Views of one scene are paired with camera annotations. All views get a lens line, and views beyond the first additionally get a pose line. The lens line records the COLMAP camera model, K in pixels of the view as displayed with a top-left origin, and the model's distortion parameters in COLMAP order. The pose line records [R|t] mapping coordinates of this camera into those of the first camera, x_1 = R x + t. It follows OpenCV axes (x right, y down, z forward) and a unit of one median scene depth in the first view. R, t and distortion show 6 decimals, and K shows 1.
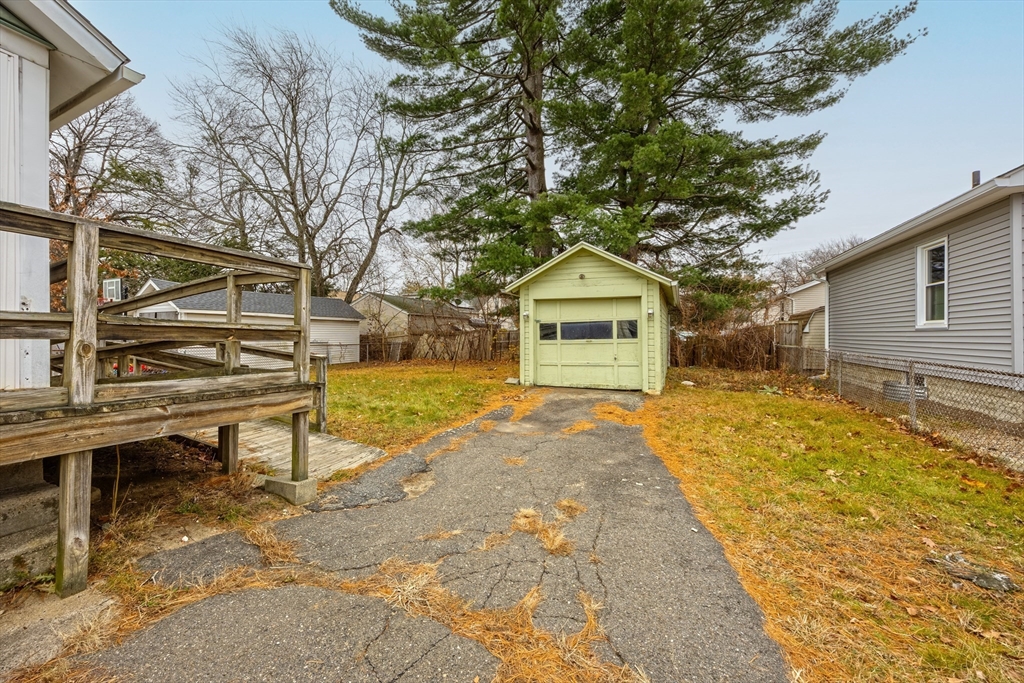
lens RADIAL K [[392.1, 0, 505.3], [0, 392.1, 334.1], [0, 0, 1]] dist [-0.000862, -0.000651]
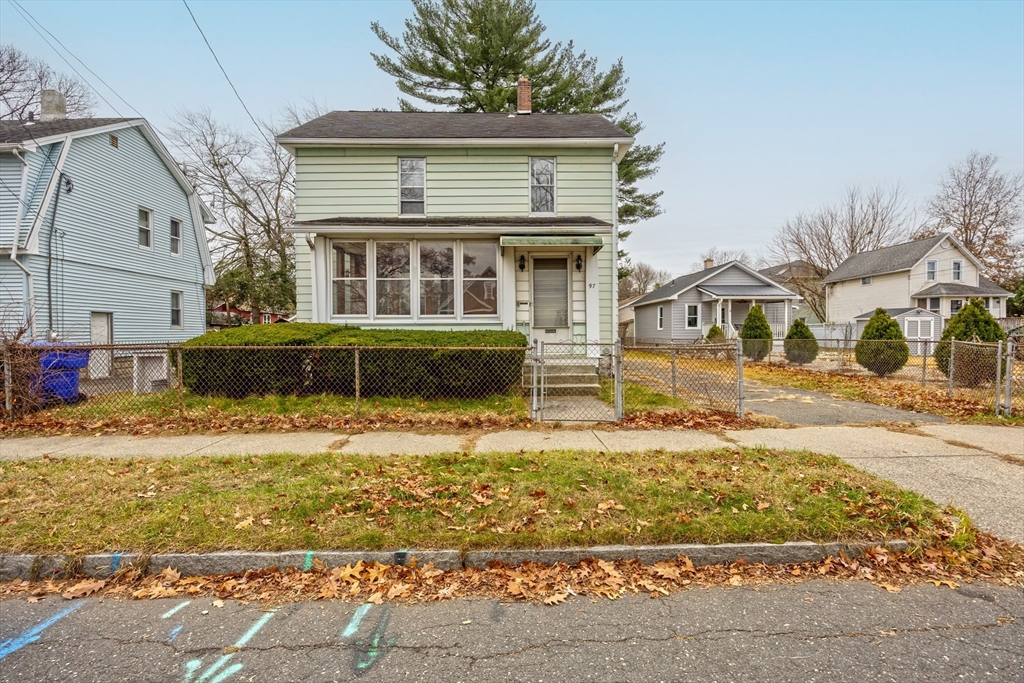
lens RADIAL K [[475.8, 0, 522.0], [0, 475.8, 344.8], [0, 0, 1]] dist [-0.009703, -0.000858]
pose [[0.884875, -0.016000, 0.465554, -1.036663], [0.003897, 0.999629, 0.026949, -0.000319], [-0.465812, -0.022033, 0.884609, -1.139163]]
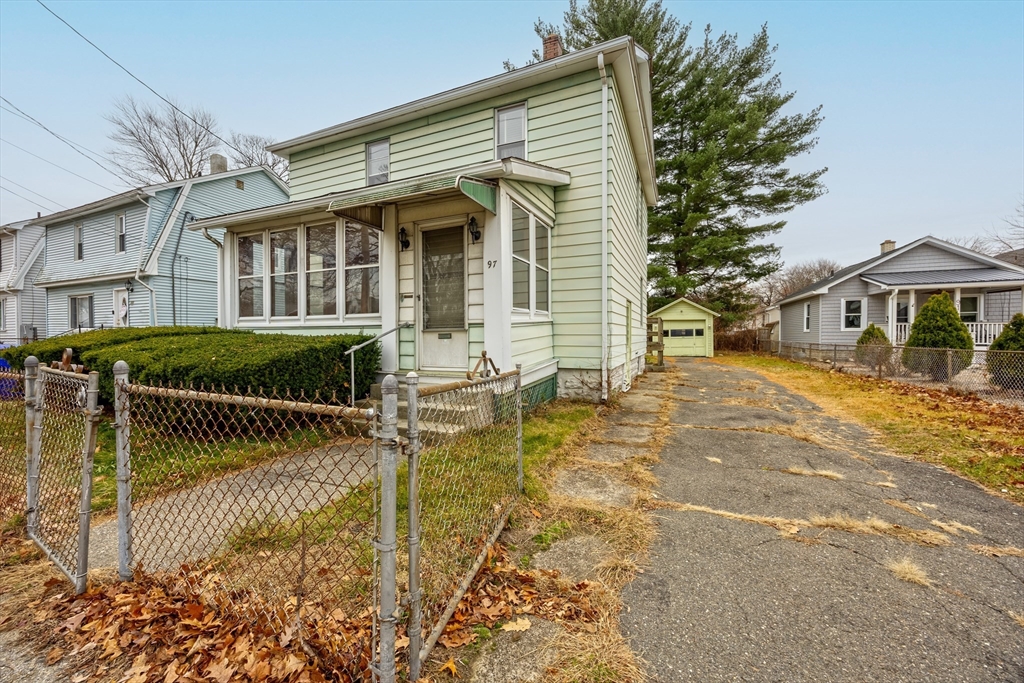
lens RADIAL K [[392.1, 0, 519.8], [0, 392.1, 343.1], [0, 0, 1]] dist [-0.000862, -0.000651]
pose [[0.998909, -0.004740, 0.046448, -0.608269], [0.003686, 0.999735, 0.022741, -0.003217], [-0.046543, -0.022545, 0.998662, -0.928888]]
